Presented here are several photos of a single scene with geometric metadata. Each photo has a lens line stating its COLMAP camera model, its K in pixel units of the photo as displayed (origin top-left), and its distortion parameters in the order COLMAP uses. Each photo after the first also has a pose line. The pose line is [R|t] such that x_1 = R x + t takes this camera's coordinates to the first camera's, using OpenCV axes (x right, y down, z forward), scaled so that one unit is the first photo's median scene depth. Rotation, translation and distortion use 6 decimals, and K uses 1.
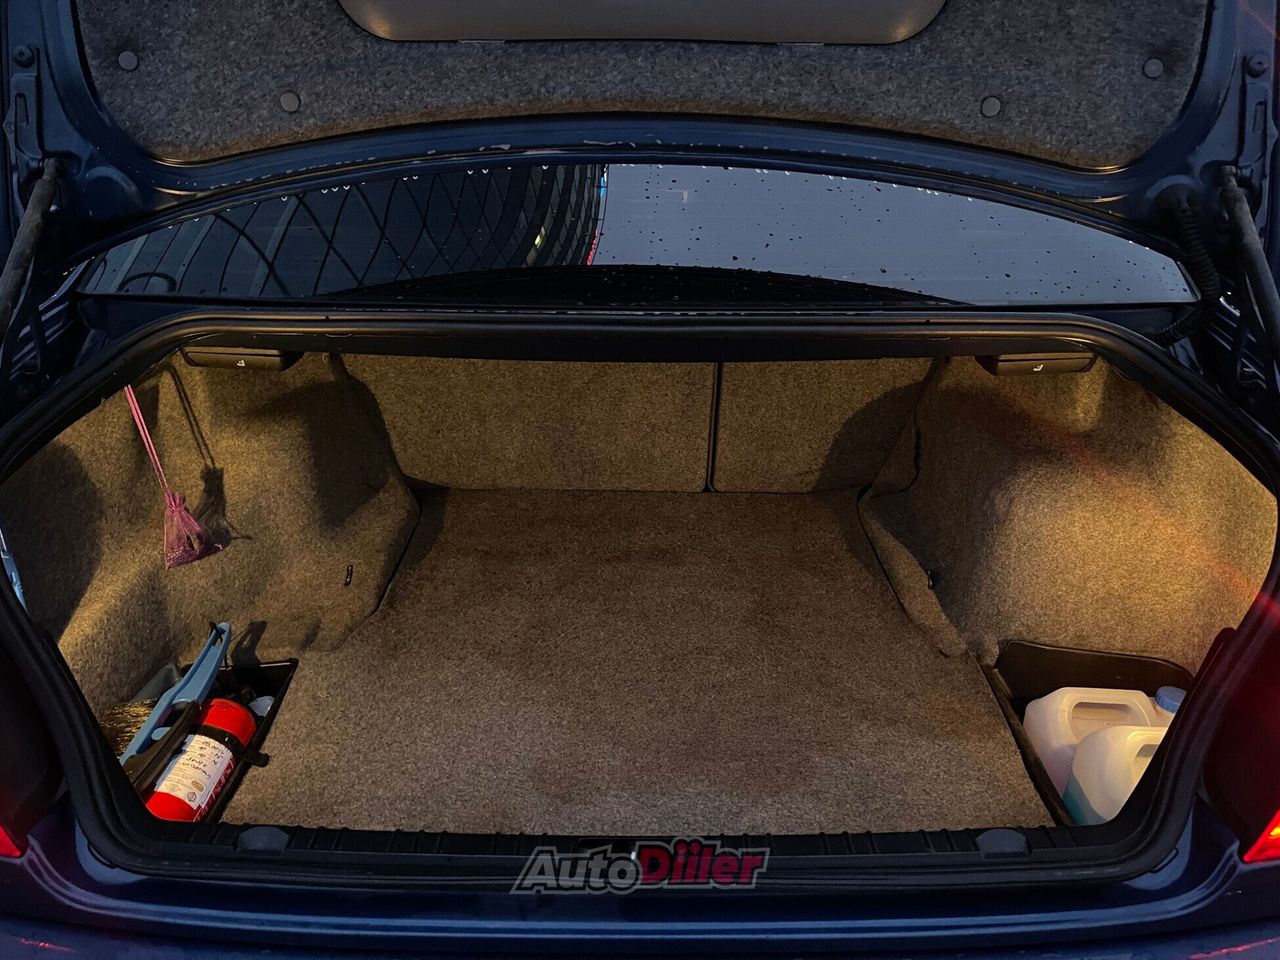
lens RADIAL K [[943.0, 0, 639.8], [0, 943.0, 473.5], [0, 0, 1]] dist [0.014896, -0.000468]
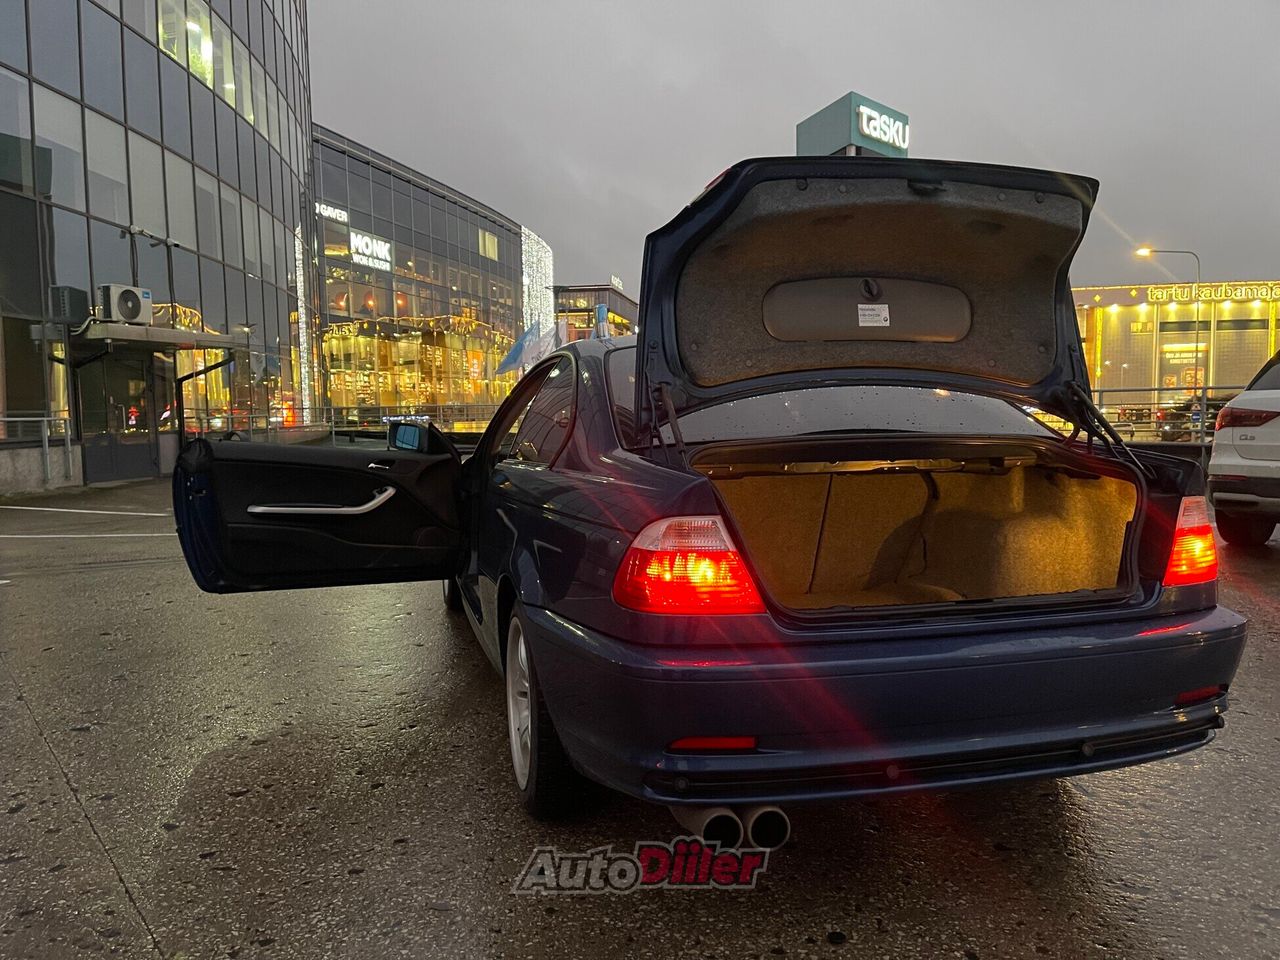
lens RADIAL K [[943.0, 0, 643.2], [0, 943.0, 490.9], [0, 0, 1]] dist [0.014896, -0.000468]
pose [[0.962295, -0.041689, 0.268796, -1.322072], [0.127528, 0.941995, -0.310454, 0.665834], [-0.240262, 0.333027, 0.911793, -1.095640]]
